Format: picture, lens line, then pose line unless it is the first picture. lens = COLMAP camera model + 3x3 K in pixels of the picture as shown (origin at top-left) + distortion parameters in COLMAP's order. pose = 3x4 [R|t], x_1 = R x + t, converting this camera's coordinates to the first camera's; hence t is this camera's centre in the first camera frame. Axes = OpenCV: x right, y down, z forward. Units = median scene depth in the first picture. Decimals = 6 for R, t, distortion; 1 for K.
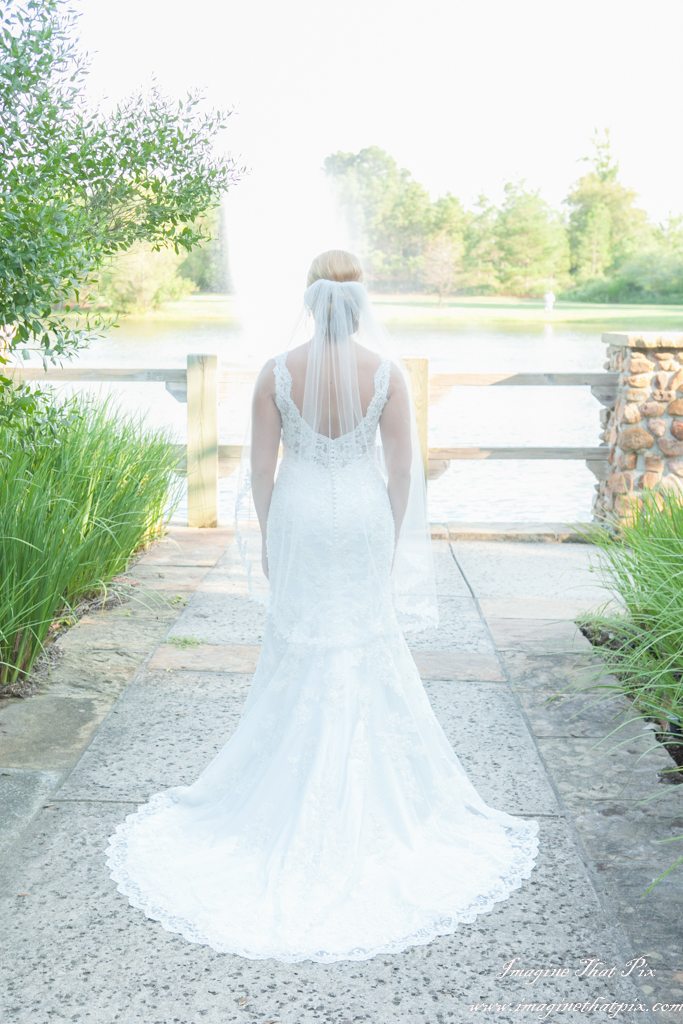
lens RADIAL K [[1353.4, 0, 337.1], [0, 1353.4, 518.4], [0, 0, 1]] dist [-0.000598, -0.028119]
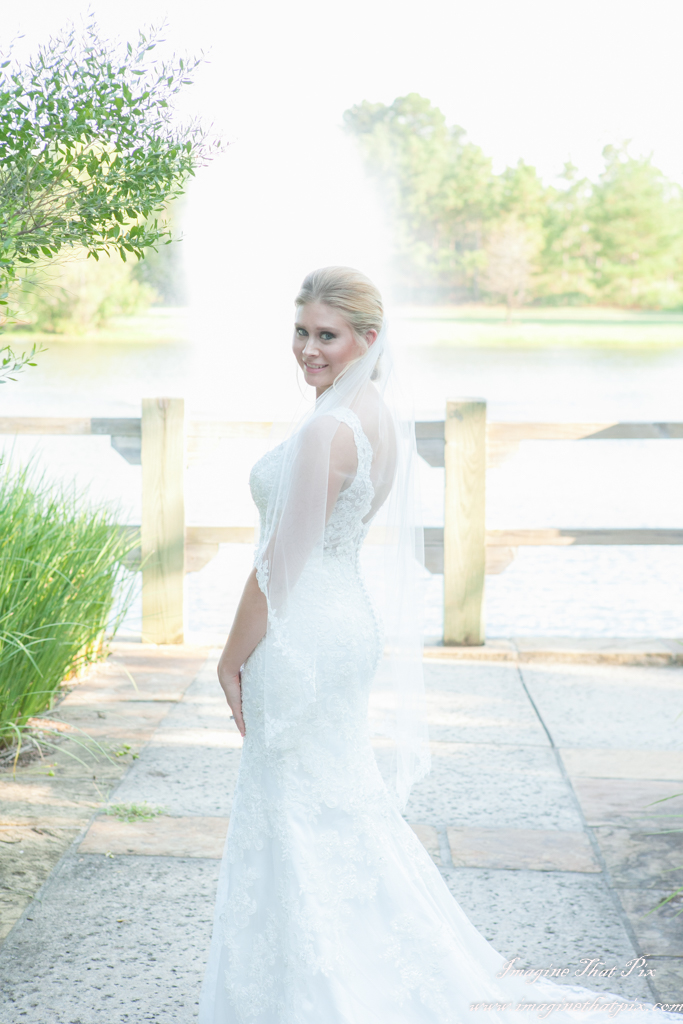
lens RADIAL K [[1952.9, 0, 341.9], [0, 1952.9, 504.5], [0, 0, 1]] dist [0.231071, -0.167748]
pose [[0.999949, -0.001658, -0.009987, 0.003054], [0.001028, 0.998024, -0.062827, -0.001856], [0.010072, 0.062813, 0.997974, -0.008205]]
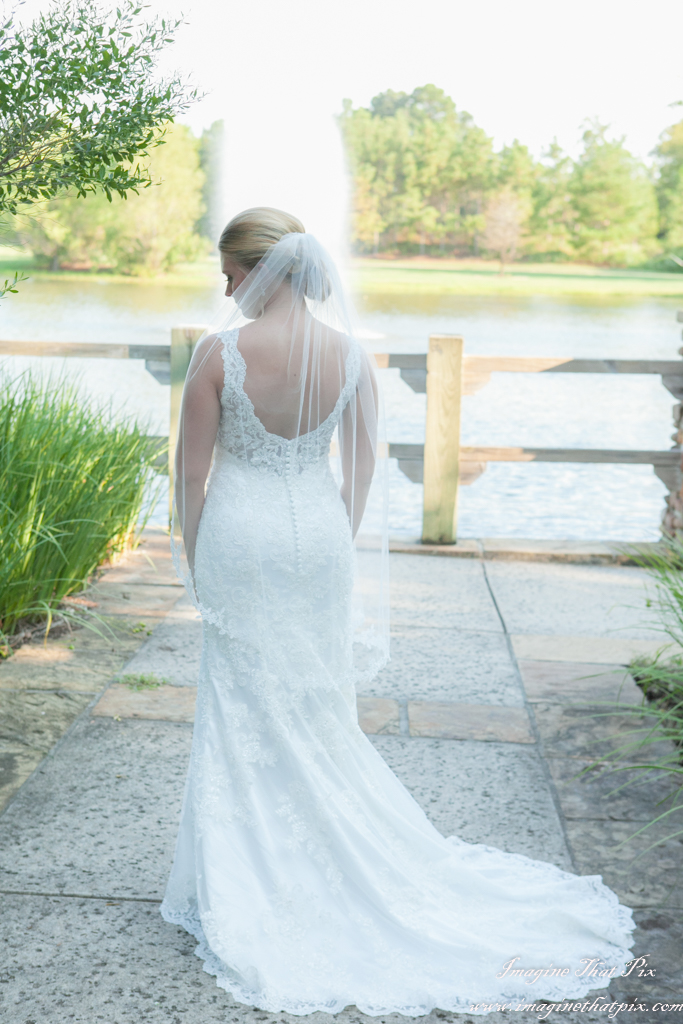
lens RADIAL K [[1582.5, 0, 341.5], [0, 1582.5, 512.0], [0, 0, 1]] dist [0.060839, 0.016396]
pose [[0.999471, 0.023072, -0.022919, 0.019827], [-0.023194, 0.999718, -0.005082, -0.006454], [0.022795, 0.005611, 0.999724, 0.037599]]
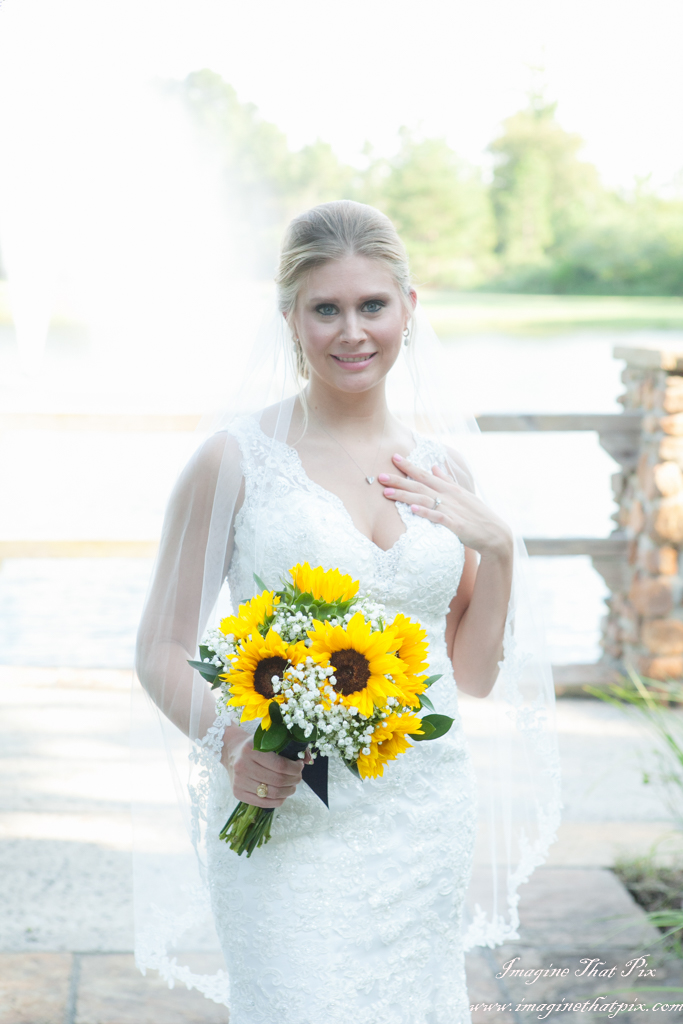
lens RADIAL K [[1952.9, 0, 341.9], [0, 1952.9, 504.5], [0, 0, 1]] dist [0.231071, -0.167748]
pose [[0.995573, -0.006700, 0.093754, -0.006191], [0.011528, 0.998629, -0.051054, -0.026853], [-0.093284, 0.051908, 0.994285, 0.171242]]
